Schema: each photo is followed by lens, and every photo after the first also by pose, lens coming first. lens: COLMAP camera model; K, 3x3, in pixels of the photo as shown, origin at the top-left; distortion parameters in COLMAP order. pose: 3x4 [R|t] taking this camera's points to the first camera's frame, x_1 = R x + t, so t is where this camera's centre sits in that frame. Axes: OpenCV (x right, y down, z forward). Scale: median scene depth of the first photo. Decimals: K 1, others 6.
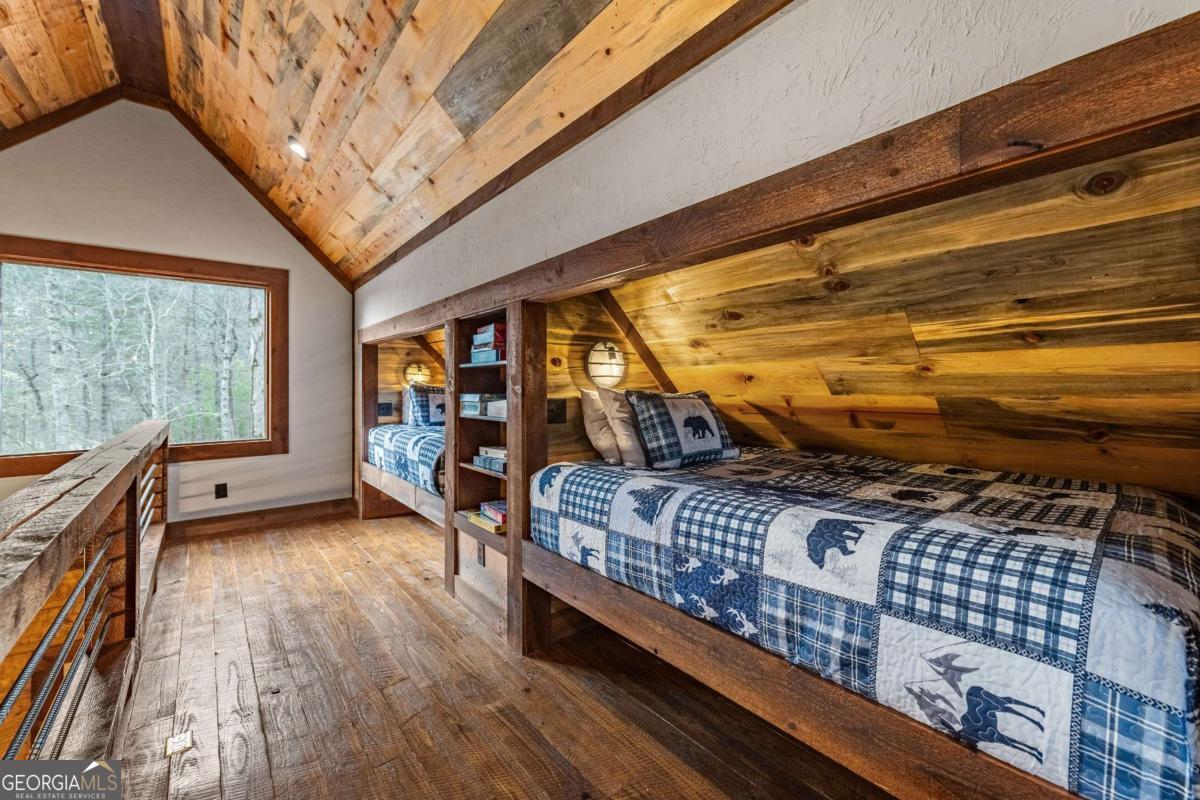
lens RADIAL K [[474.3, 0, 624.1], [0, 474.3, 382.8], [0, 0, 1]] dist [0.006756, -0.000774]
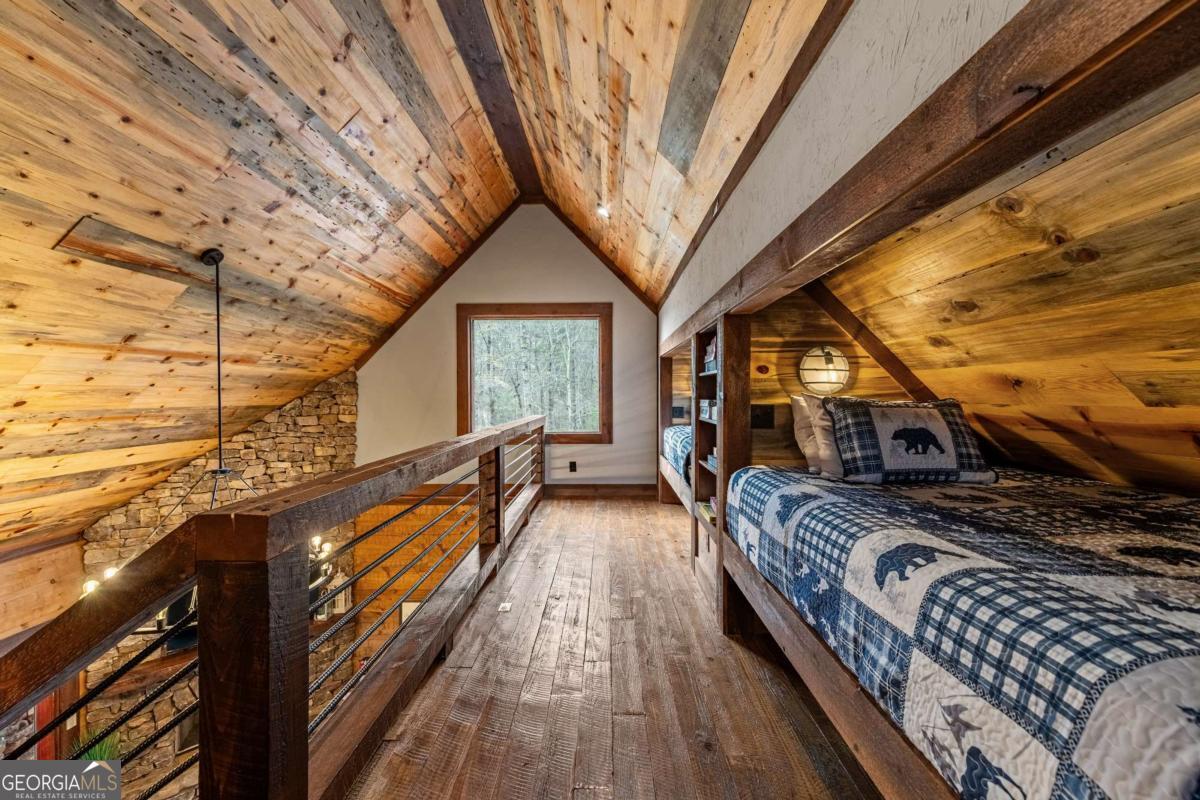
lens RADIAL K [[471.3, 0, 601.8], [0, 471.3, 402.1], [0, 0, 1]] dist [0.005971, -0.000538]
pose [[0.768881, 0.014805, -0.639220, 0.253208], [0.002911, 0.999640, 0.026654, -0.001122], [0.639385, -0.022354, 0.768562, -0.020924]]
